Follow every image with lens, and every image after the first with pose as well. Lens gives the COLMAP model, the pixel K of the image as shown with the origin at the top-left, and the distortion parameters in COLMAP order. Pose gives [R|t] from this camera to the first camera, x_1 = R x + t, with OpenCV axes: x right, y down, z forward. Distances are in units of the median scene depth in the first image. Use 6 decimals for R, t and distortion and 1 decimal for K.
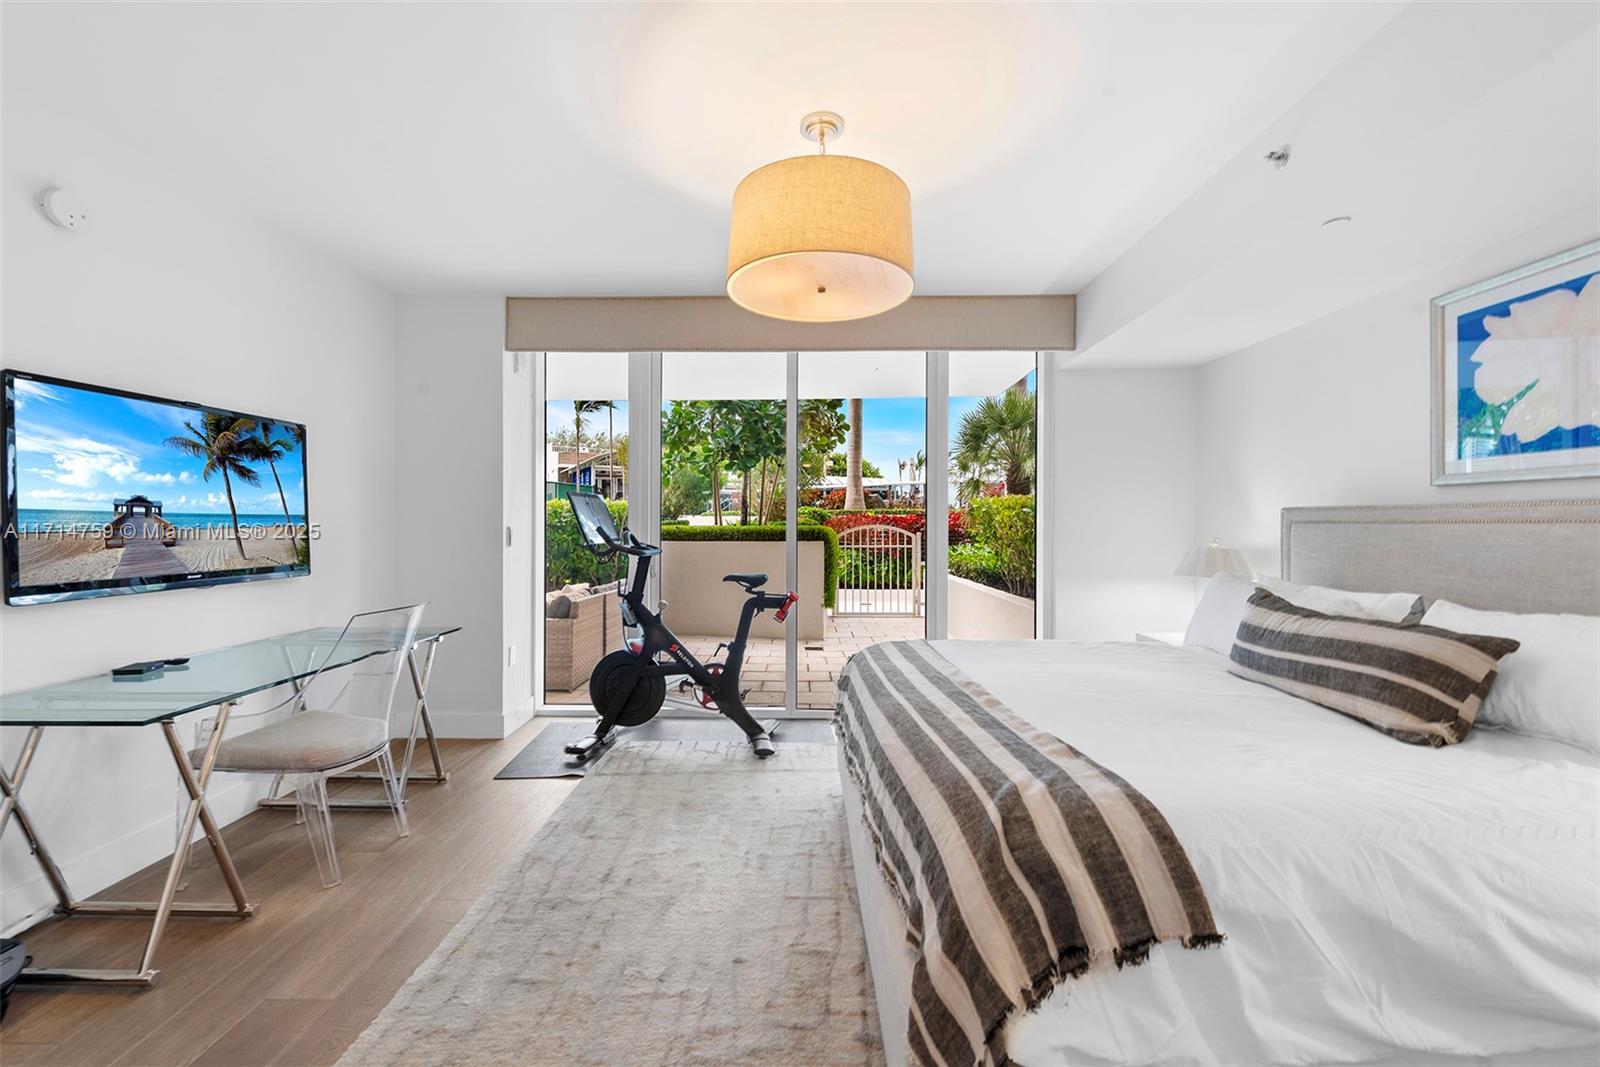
lens RADIAL K [[628.3, 0, 794.1], [0, 628.3, 526.8], [0, 0, 1]] dist [-0.014255, 0.000128]
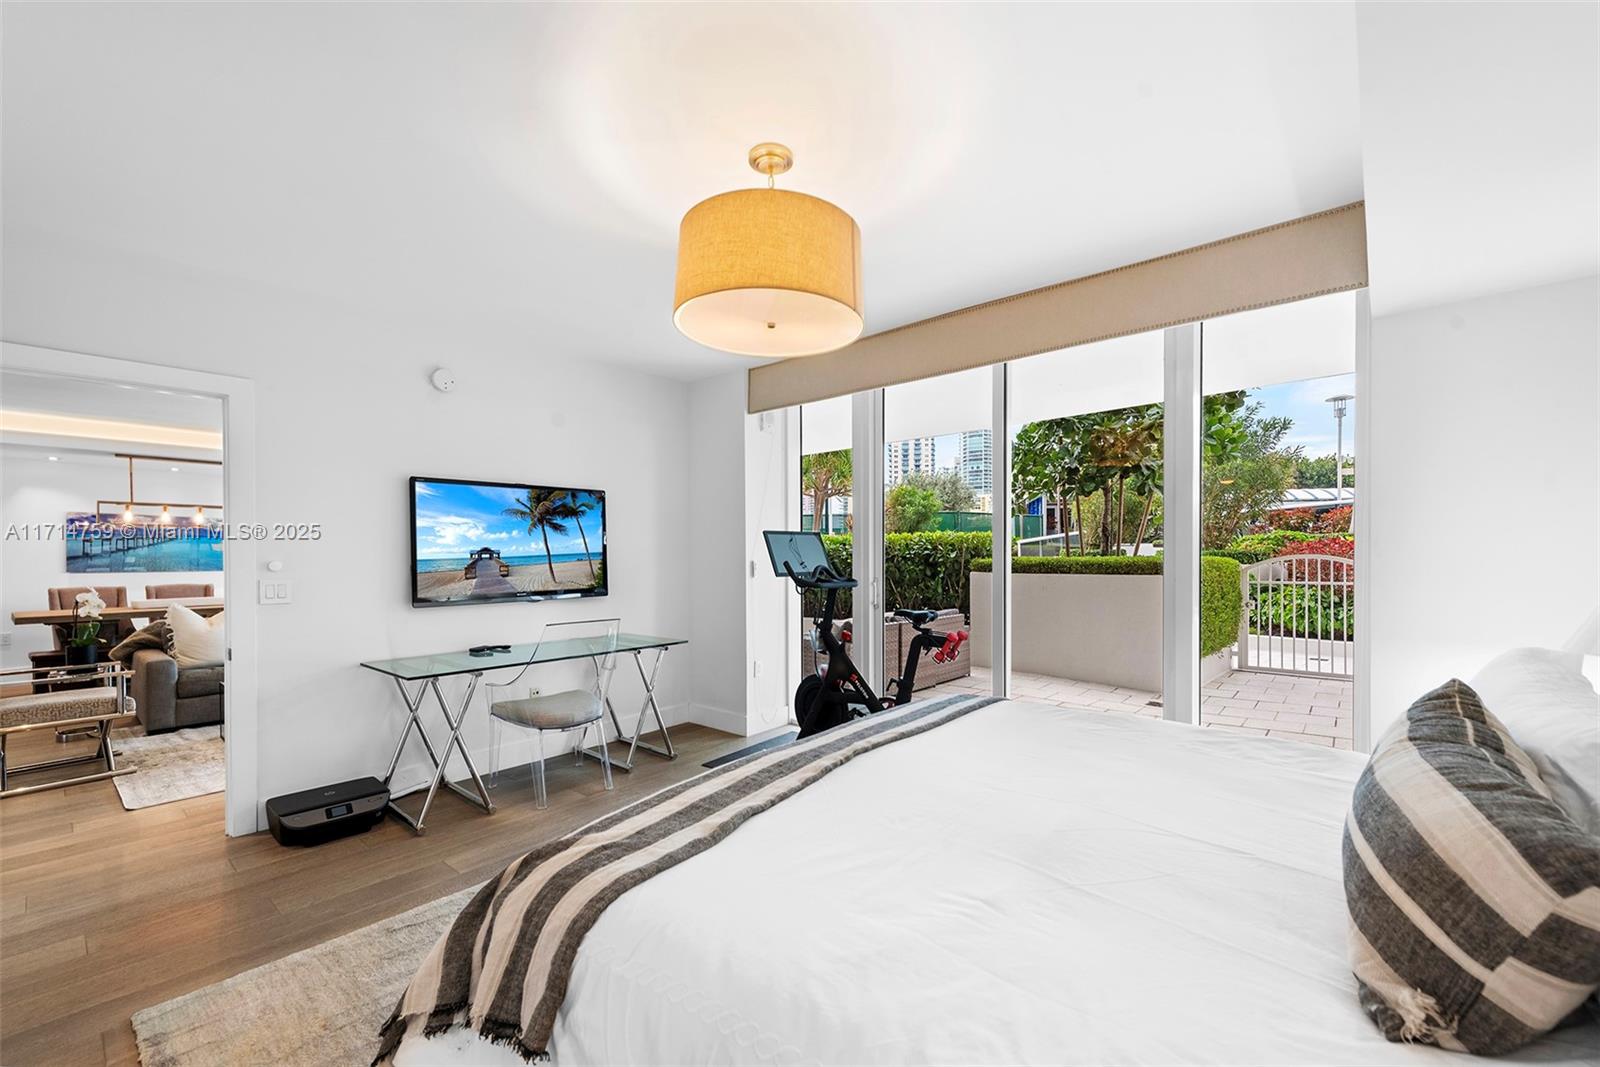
lens RADIAL K [[628.7, 0, 827.7], [0, 628.7, 560.8], [0, 0, 1]] dist [-0.003708, -0.000030]
pose [[0.778112, -0.001437, -0.628124, 0.548601], [0.006356, 0.999964, 0.005585, -0.008867], [0.628093, -0.008338, 0.778094, 0.210845]]
